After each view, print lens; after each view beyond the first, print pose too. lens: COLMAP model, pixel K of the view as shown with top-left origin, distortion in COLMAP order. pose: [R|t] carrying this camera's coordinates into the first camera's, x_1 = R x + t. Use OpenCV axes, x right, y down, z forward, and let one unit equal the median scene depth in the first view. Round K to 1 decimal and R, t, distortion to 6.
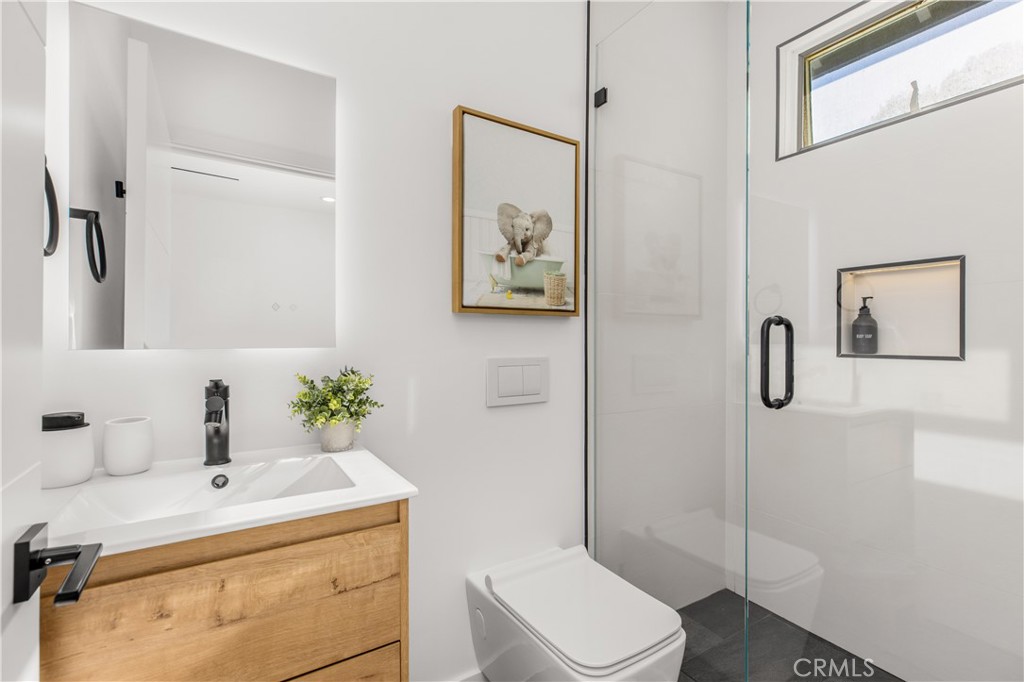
lens RADIAL K [[465.3, 0, 513.7], [0, 465.3, 342.0], [0, 0, 1]] dist [0.000572, 0.000009]
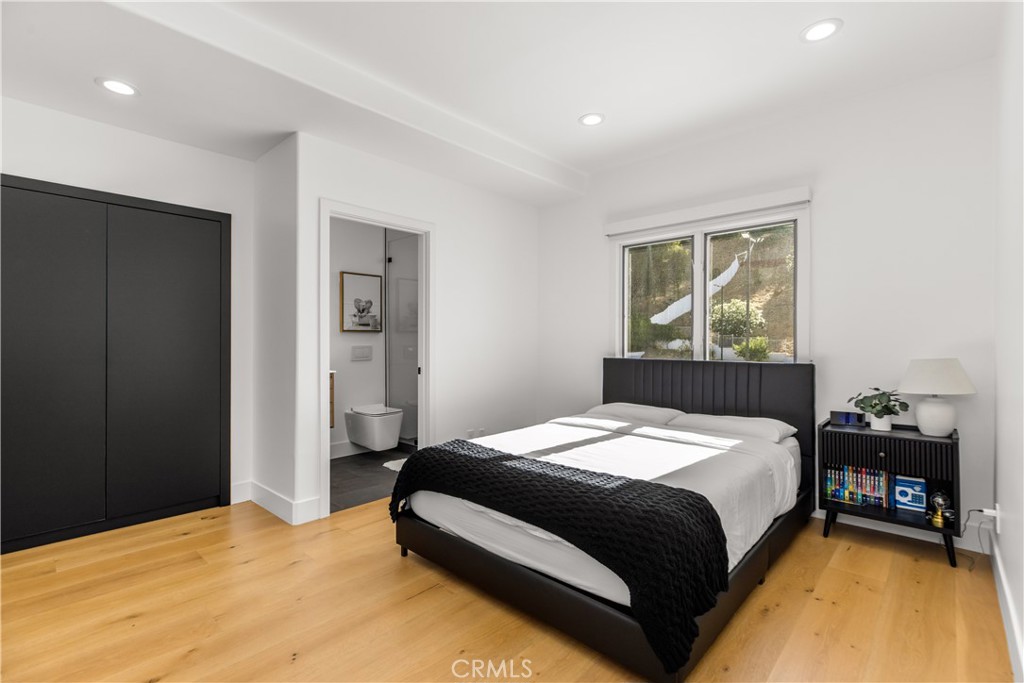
lens RADIAL K [[465.3, 0, 508.7], [0, 465.3, 339.5], [0, 0, 1]] dist [0.000572, 0.000009]
pose [[0.966354, -0.009240, 0.257050, 0.166508], [0.008521, 0.999956, 0.003911, -0.012568], [-0.257075, -0.001590, 0.966390, -2.355514]]
